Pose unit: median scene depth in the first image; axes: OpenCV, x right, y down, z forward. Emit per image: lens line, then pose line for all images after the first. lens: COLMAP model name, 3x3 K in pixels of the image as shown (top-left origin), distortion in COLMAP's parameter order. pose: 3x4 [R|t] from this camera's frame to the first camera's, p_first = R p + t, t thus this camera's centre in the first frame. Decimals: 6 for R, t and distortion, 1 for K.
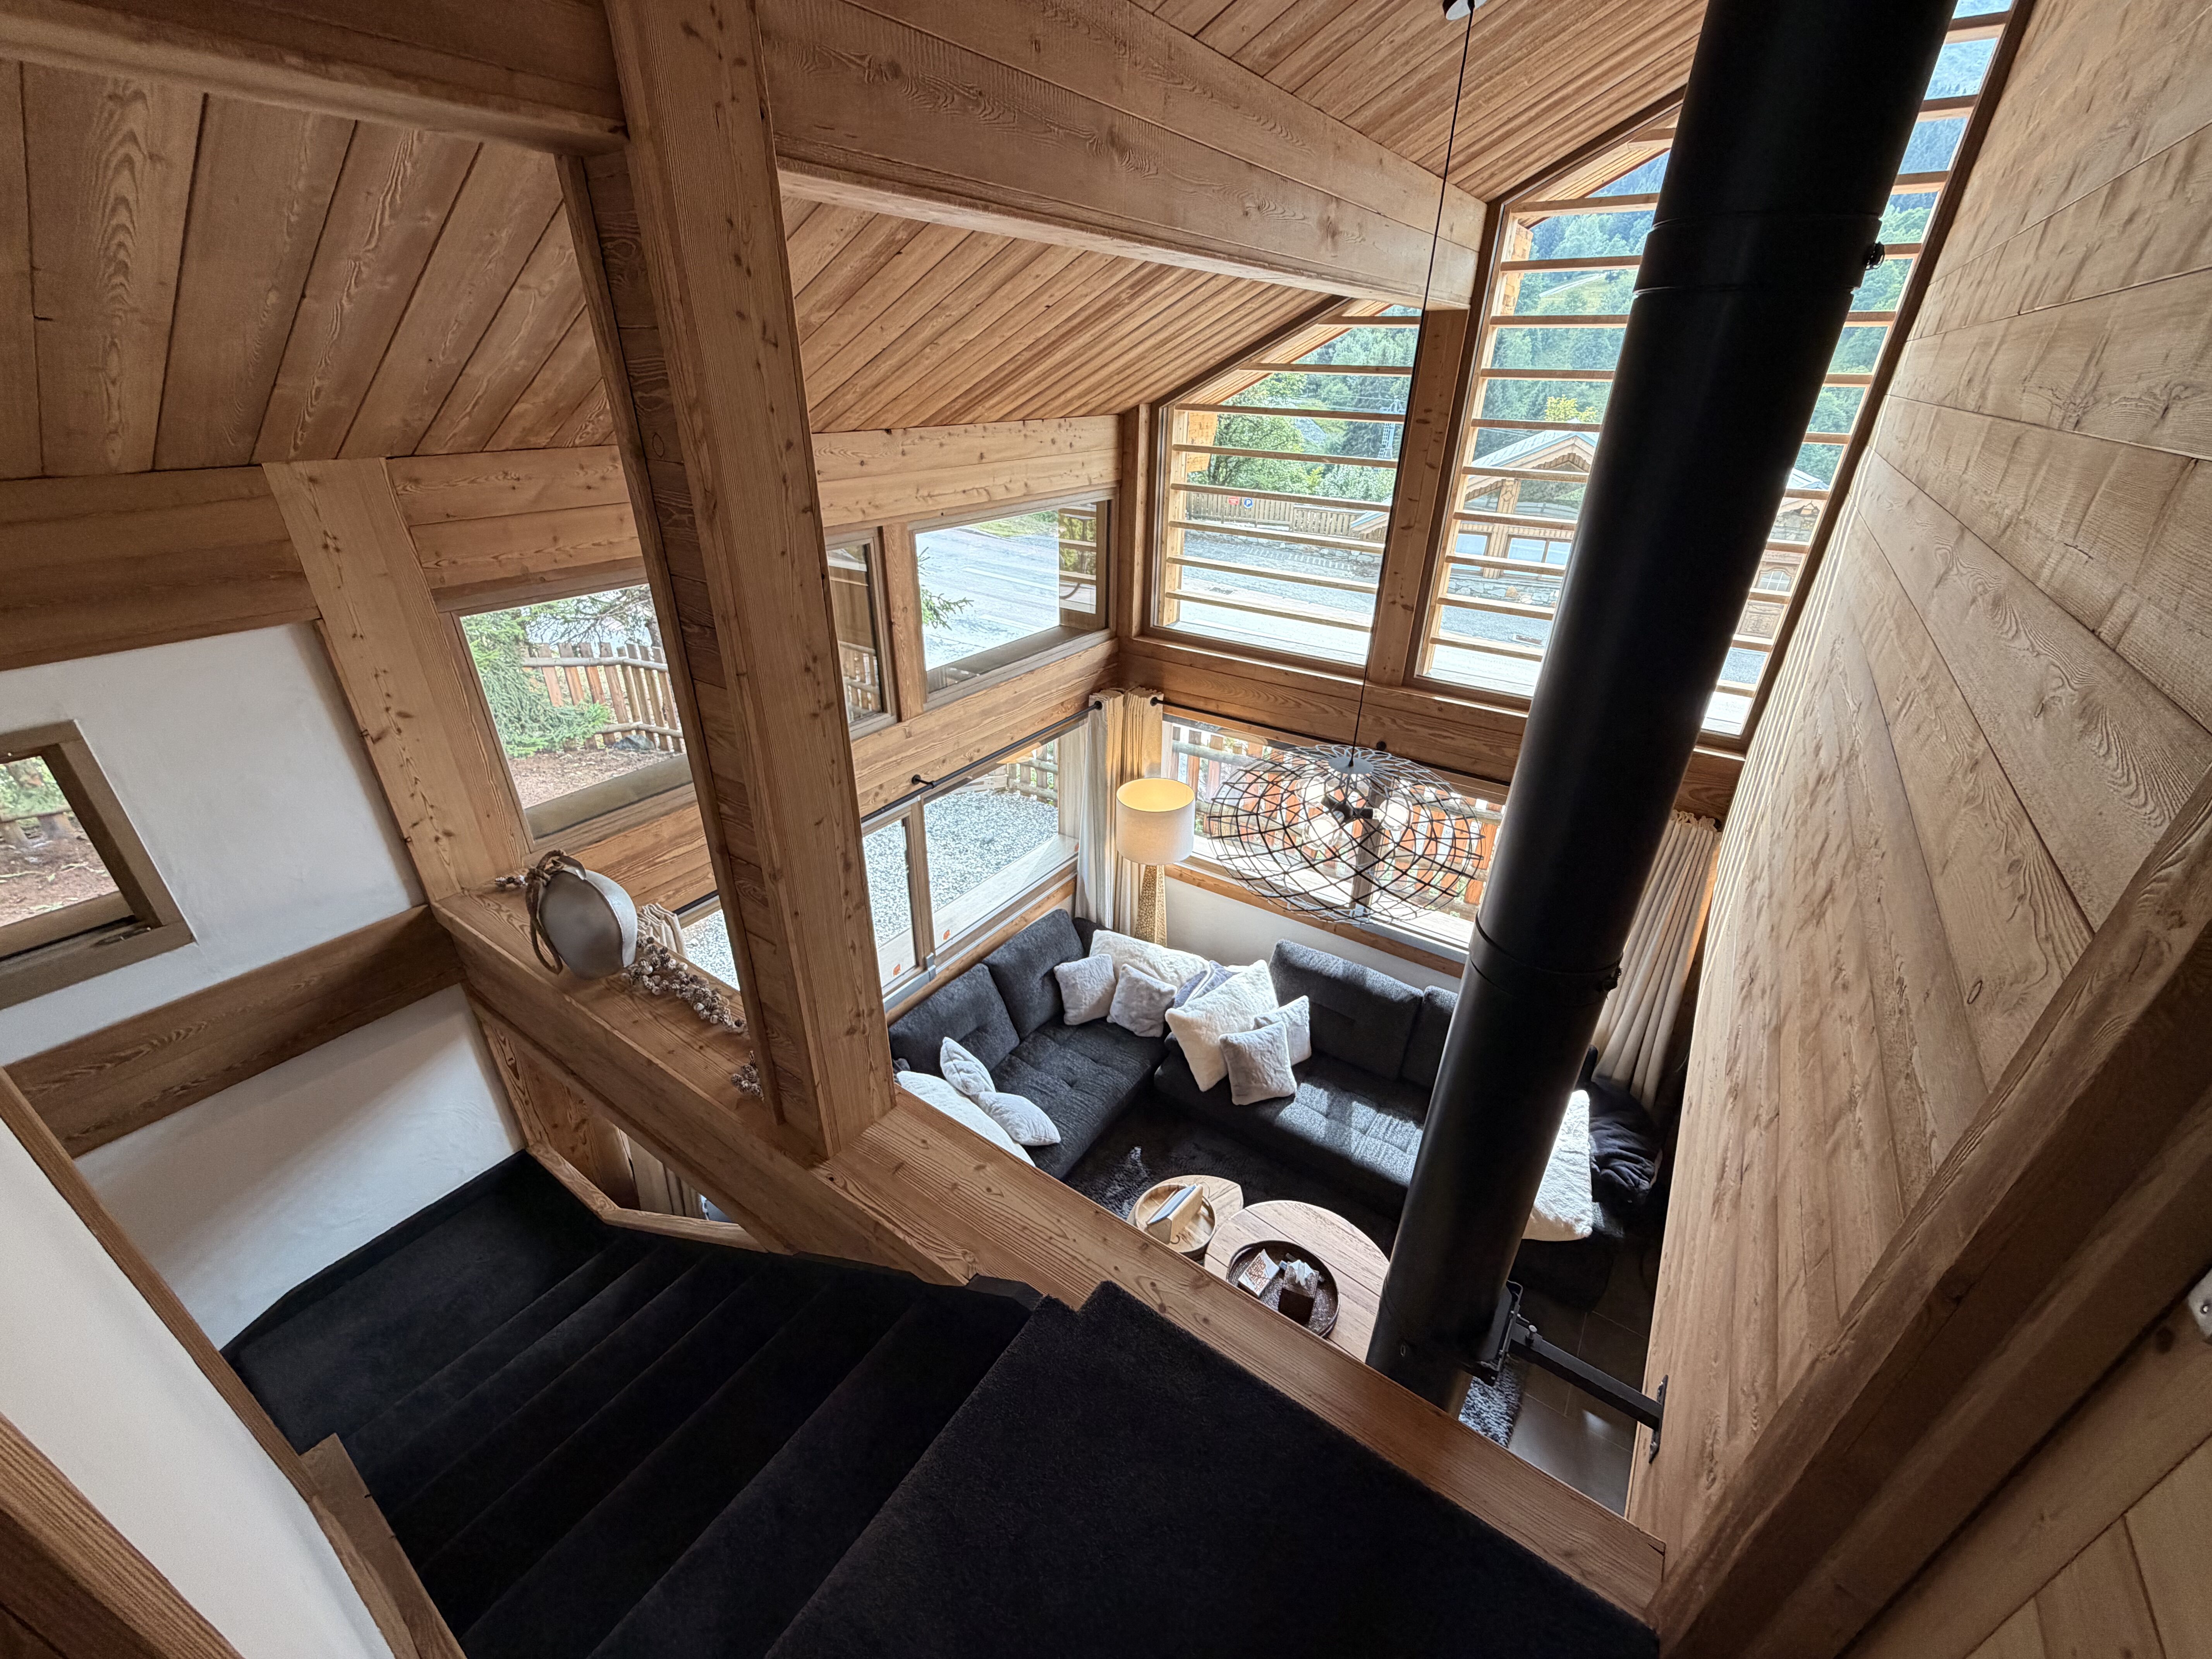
lens RADIAL K [[880.5, 0, 1099.0], [0, 880.5, 830.3], [0, 0, 1]] dist [0.000210, 0.000086]
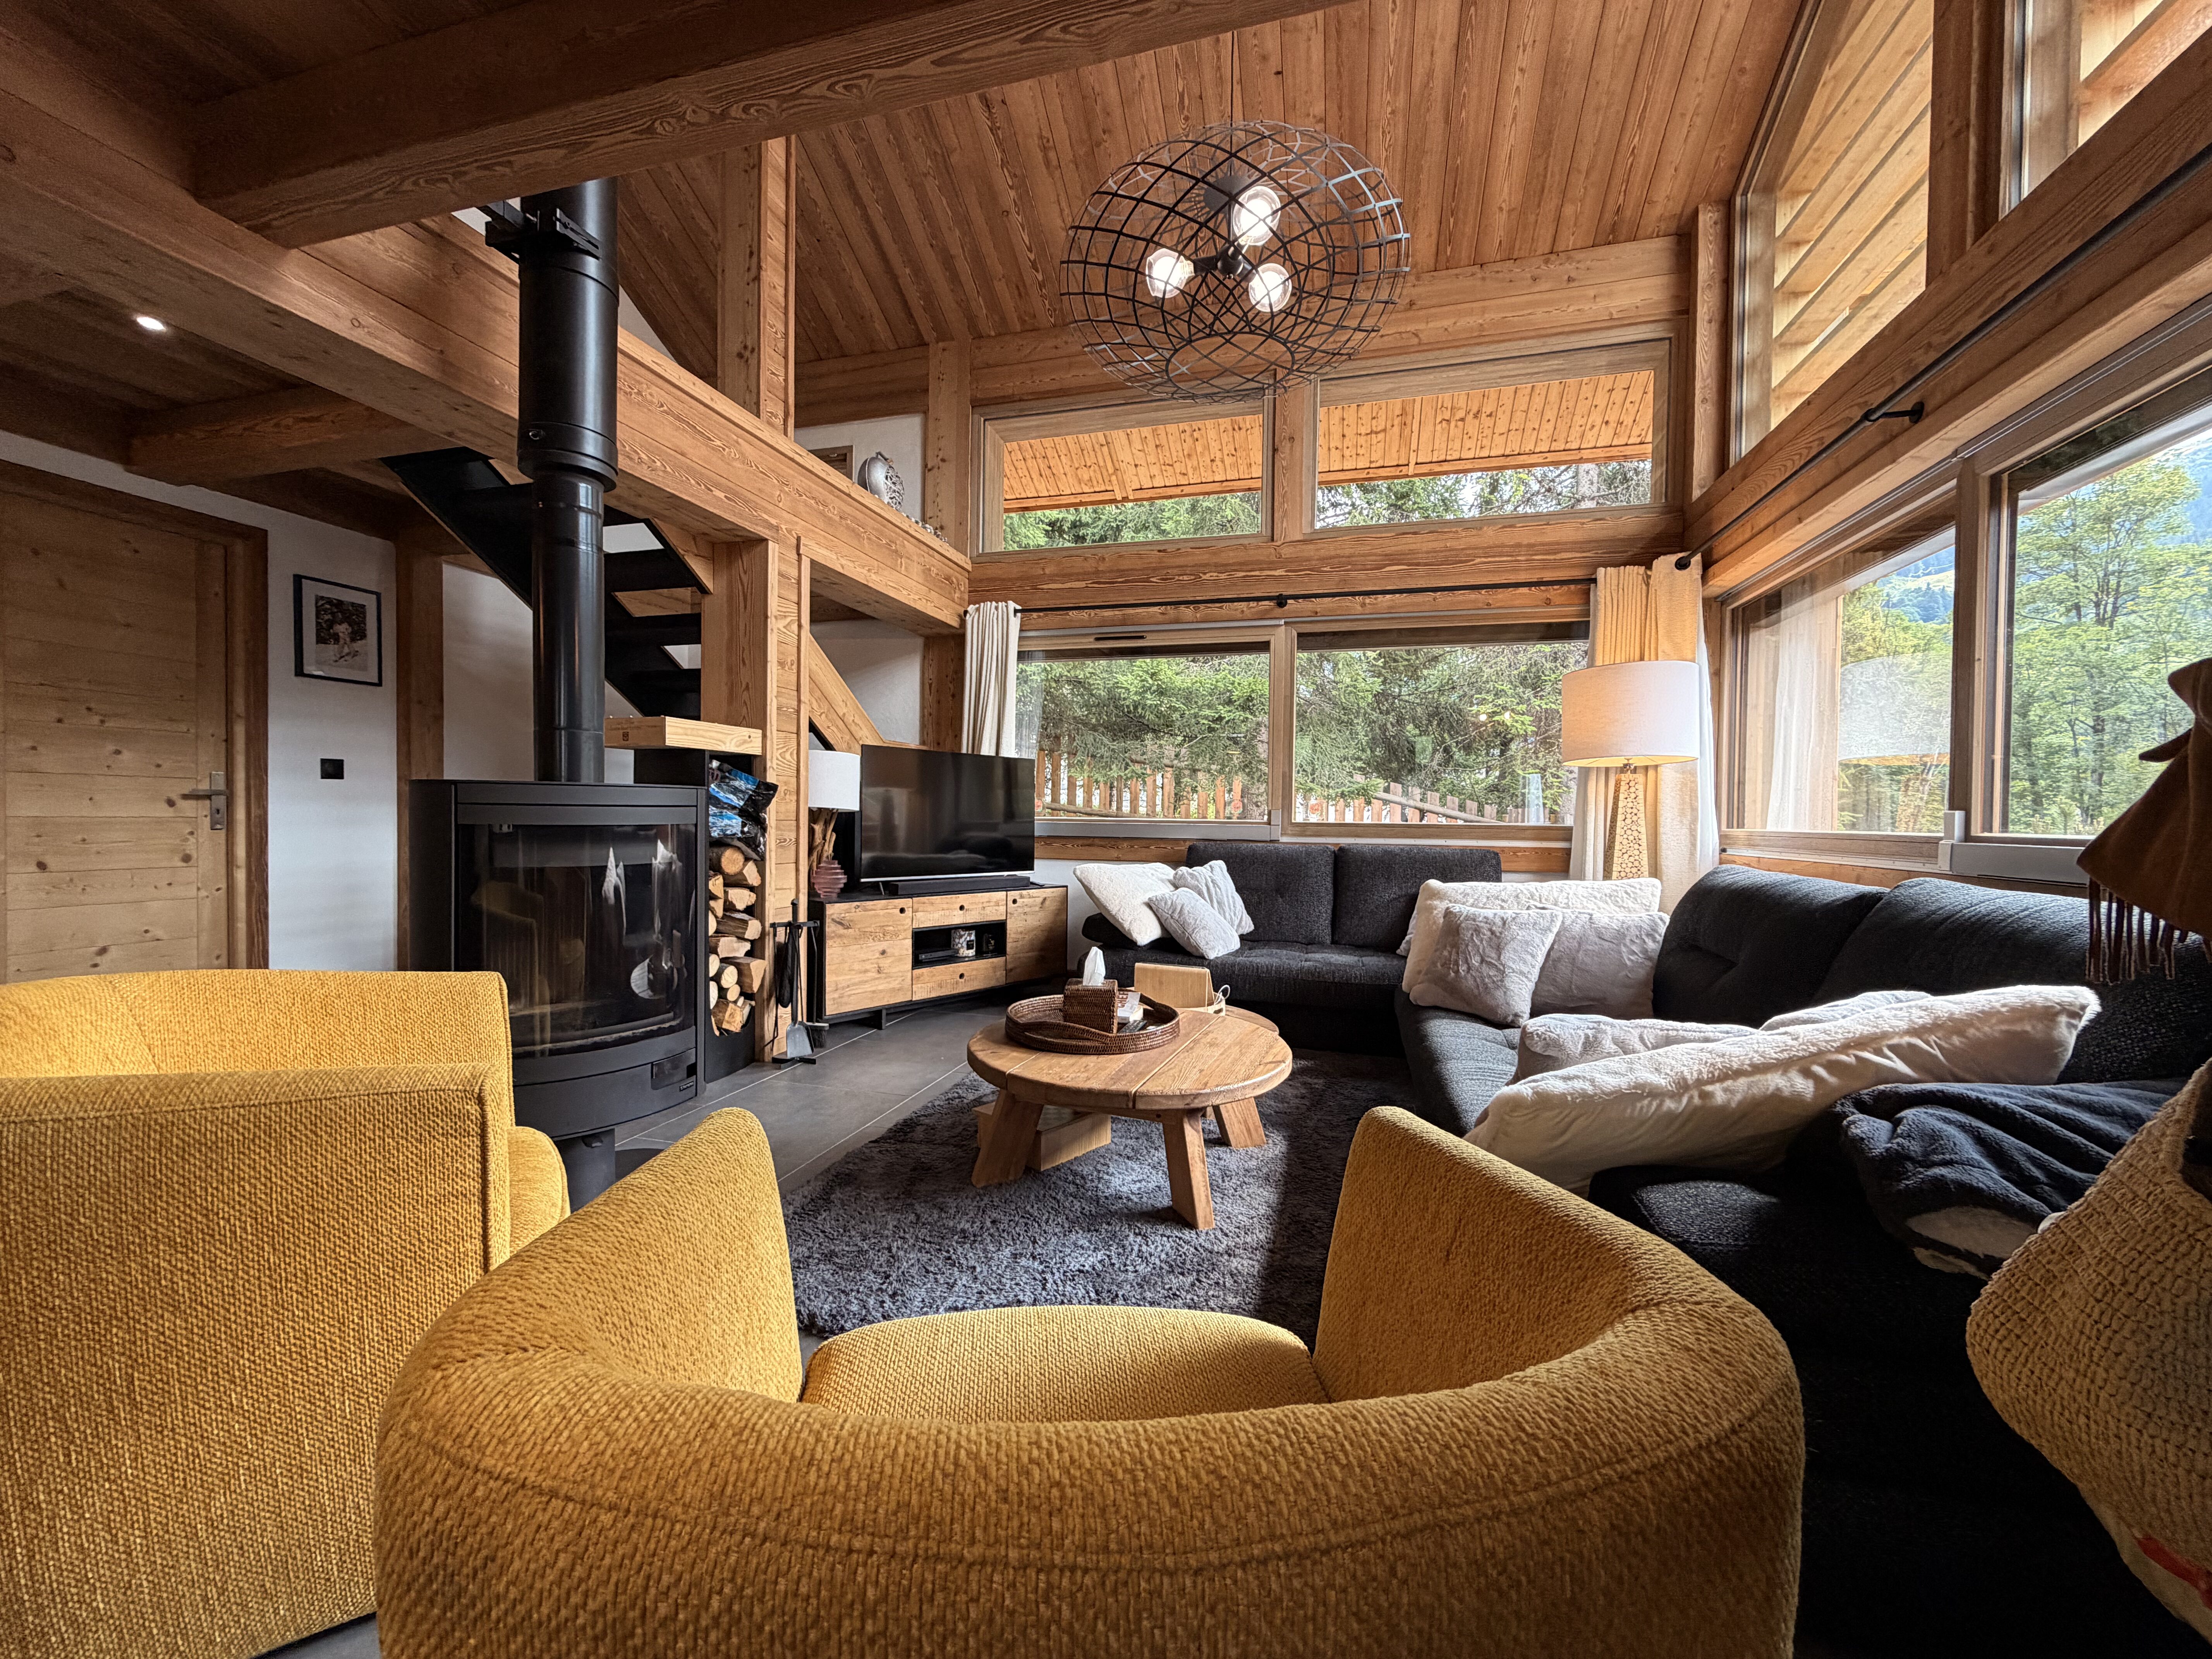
lens RADIAL K [[880.5, 0, 1099.0], [0, 880.5, 830.3], [0, 0, 1]] dist [0.000210, 0.000086]
pose [[0.319576, 0.006079, -0.947541, 0.602028], [-0.451184, 0.880320, -0.146523, 0.363731], [0.833249, 0.474341, 0.284072, 0.552317]]
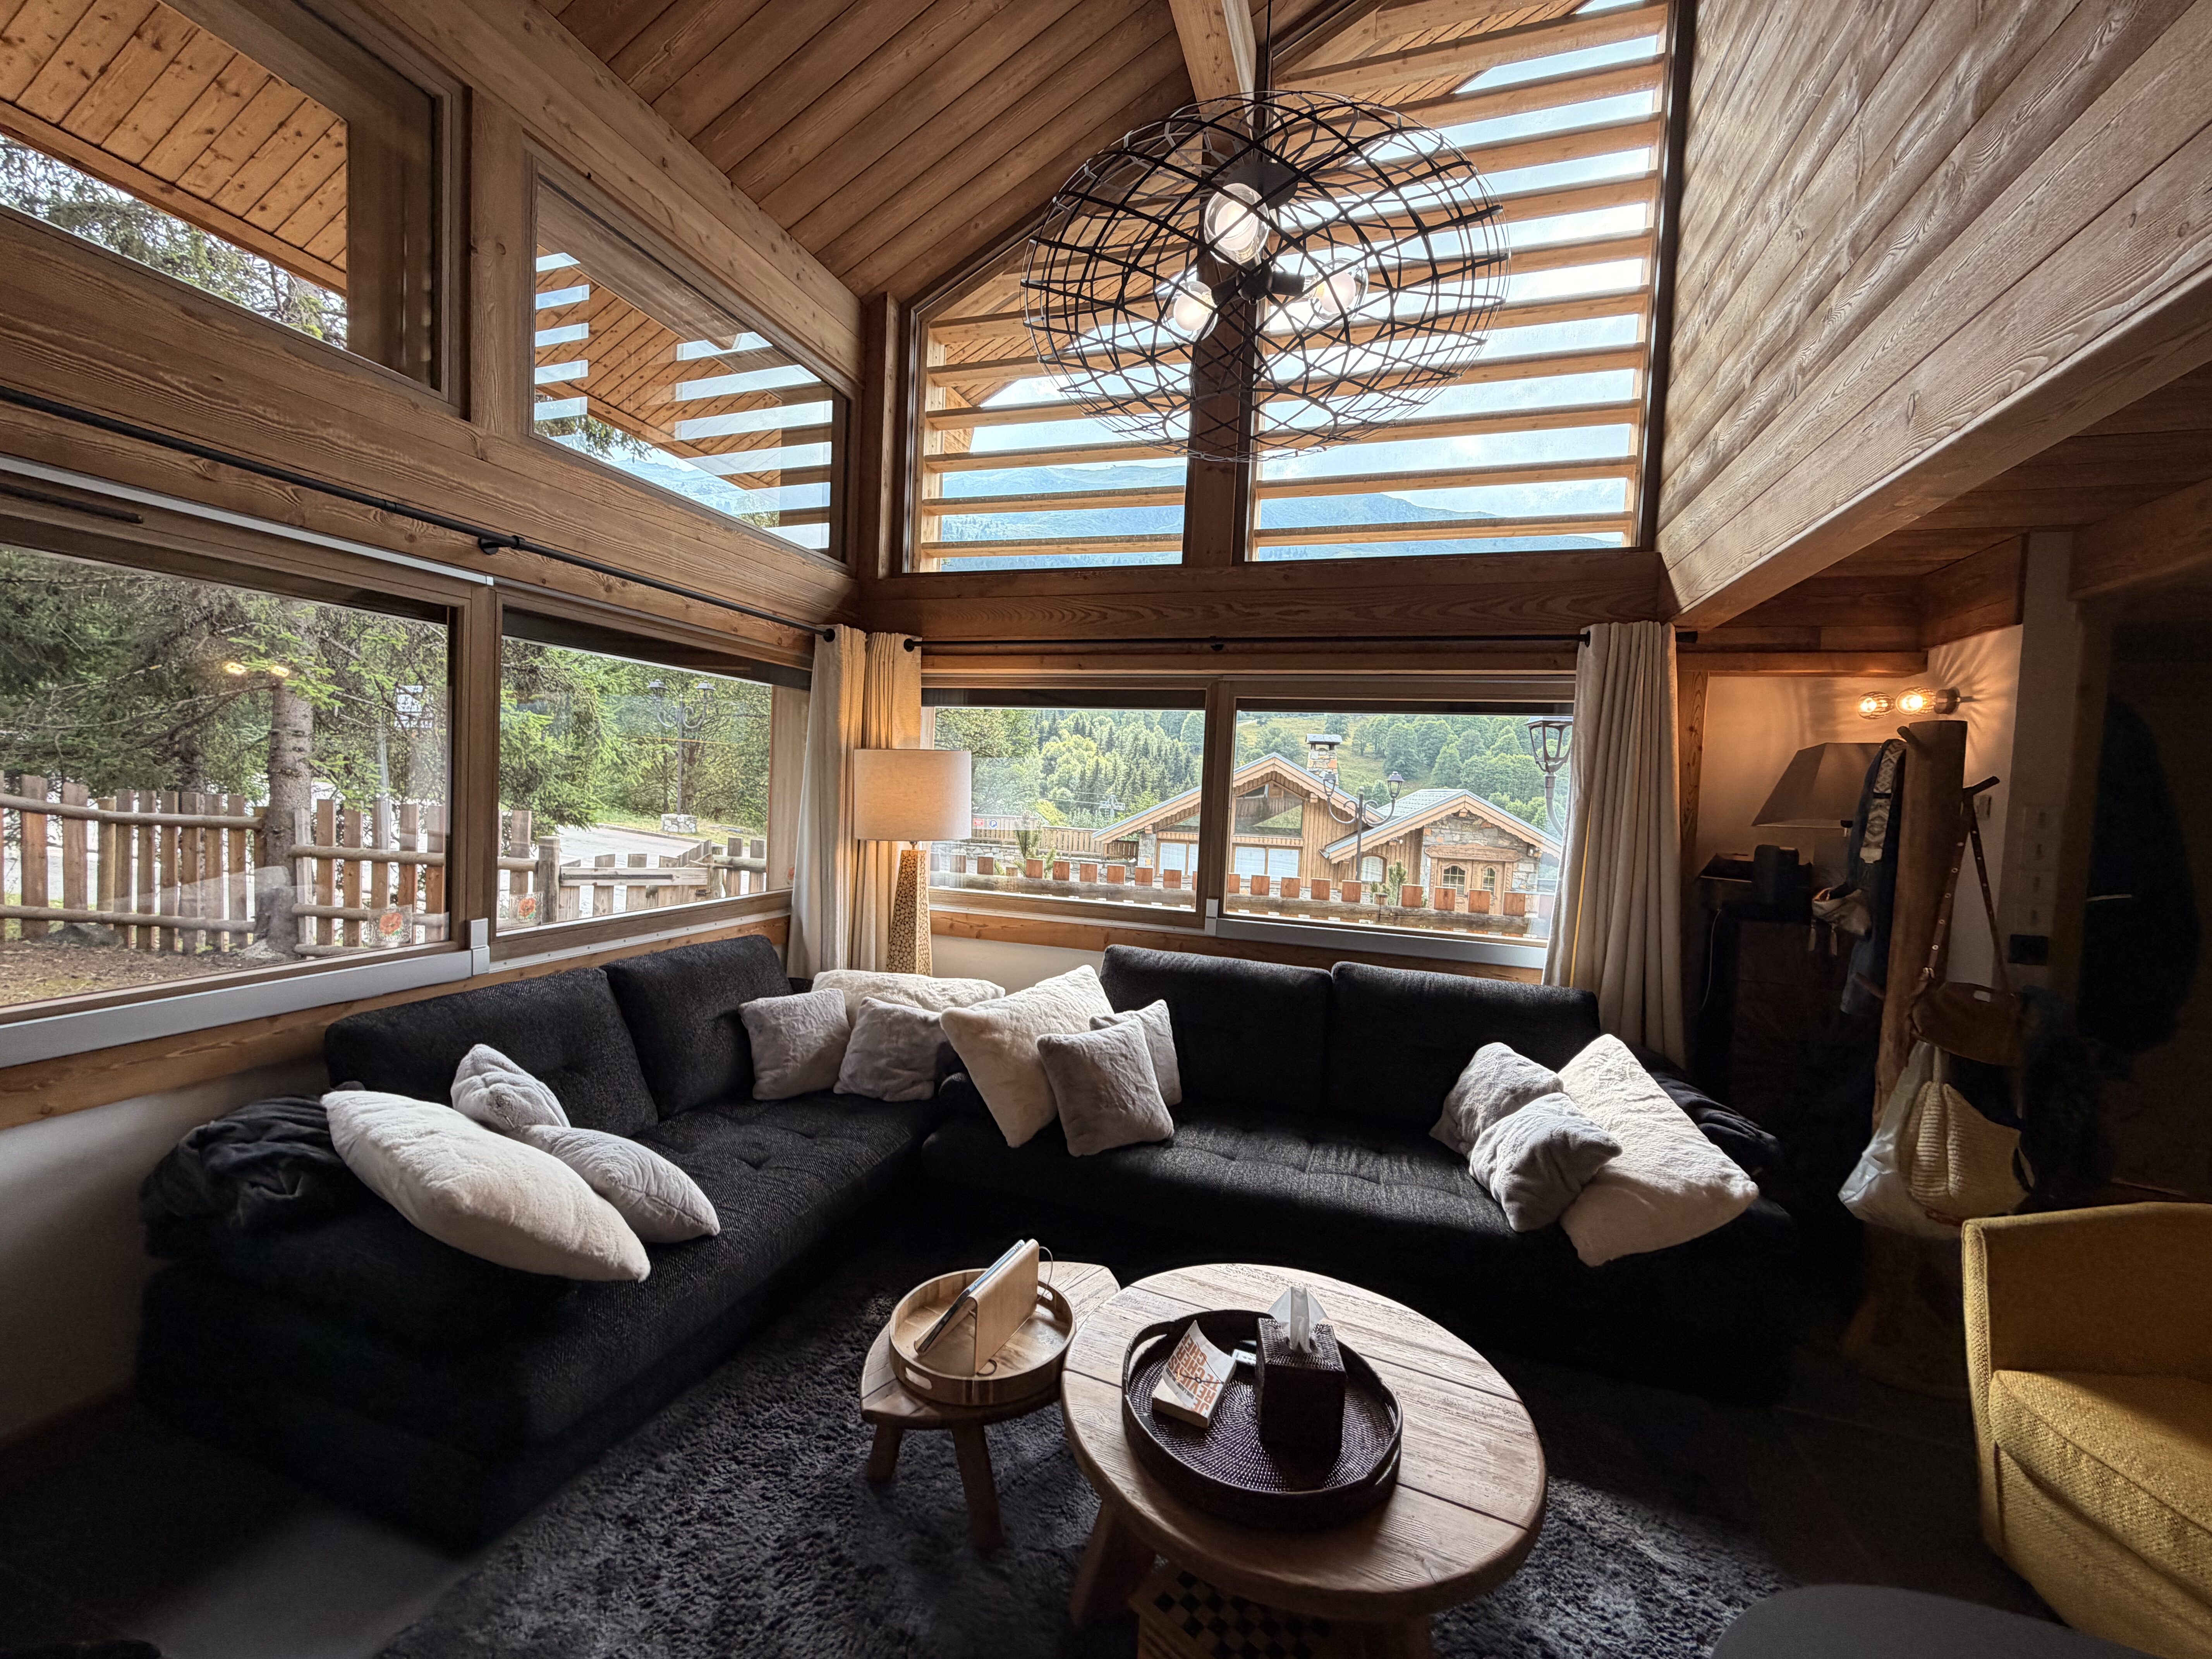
lens RADIAL K [[880.5, 0, 1099.0], [0, 880.5, 830.3], [0, 0, 1]] dist [0.000210, 0.000086]
pose [[0.960584, 0.014457, 0.277614, 0.013924], [0.102885, 0.909246, -0.403345, 0.323664], [-0.258250, 0.416009, 0.871919, 0.405355]]
